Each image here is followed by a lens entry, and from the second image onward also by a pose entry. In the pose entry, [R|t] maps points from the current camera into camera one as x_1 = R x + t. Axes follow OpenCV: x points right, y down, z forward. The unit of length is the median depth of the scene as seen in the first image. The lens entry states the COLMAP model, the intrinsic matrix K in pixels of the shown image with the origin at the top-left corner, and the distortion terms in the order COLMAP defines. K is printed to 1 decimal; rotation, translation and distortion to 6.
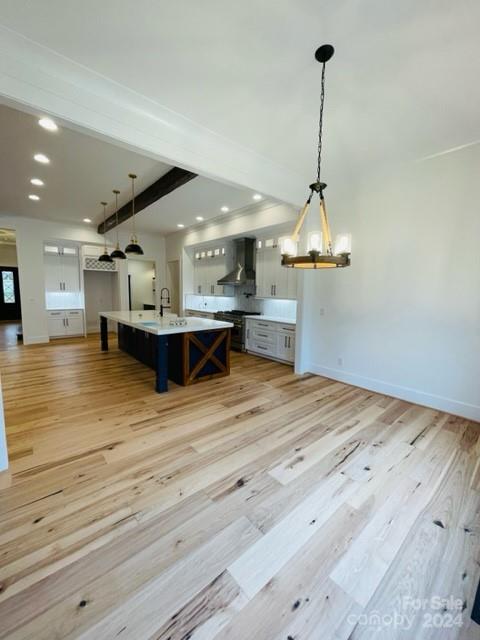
lens RADIAL K [[257.2, 0, 239.0], [0, 257.2, 318.8], [0, 0, 1]] dist [0.002704, -0.001968]
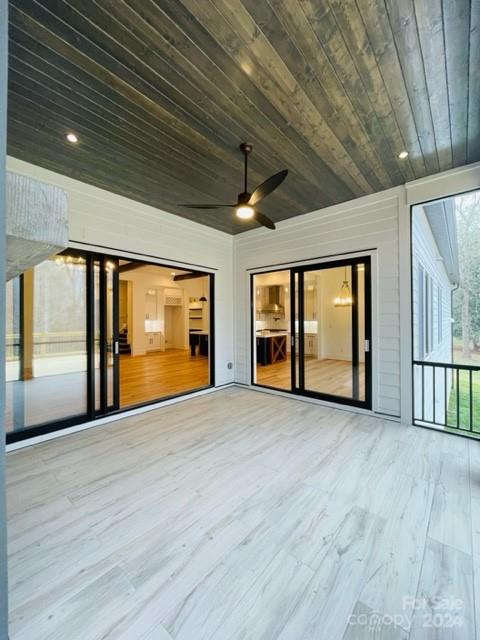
lens RADIAL K [[257.2, 0, 241.4], [0, 257.2, 319.1], [0, 0, 1]] dist [0.002704, -0.001968]
pose [[0.989529, -0.021940, 0.142658, -0.409625], [0.036716, 0.994129, -0.101783, 0.061442], [-0.139587, 0.105955, 0.984525, -0.549183]]
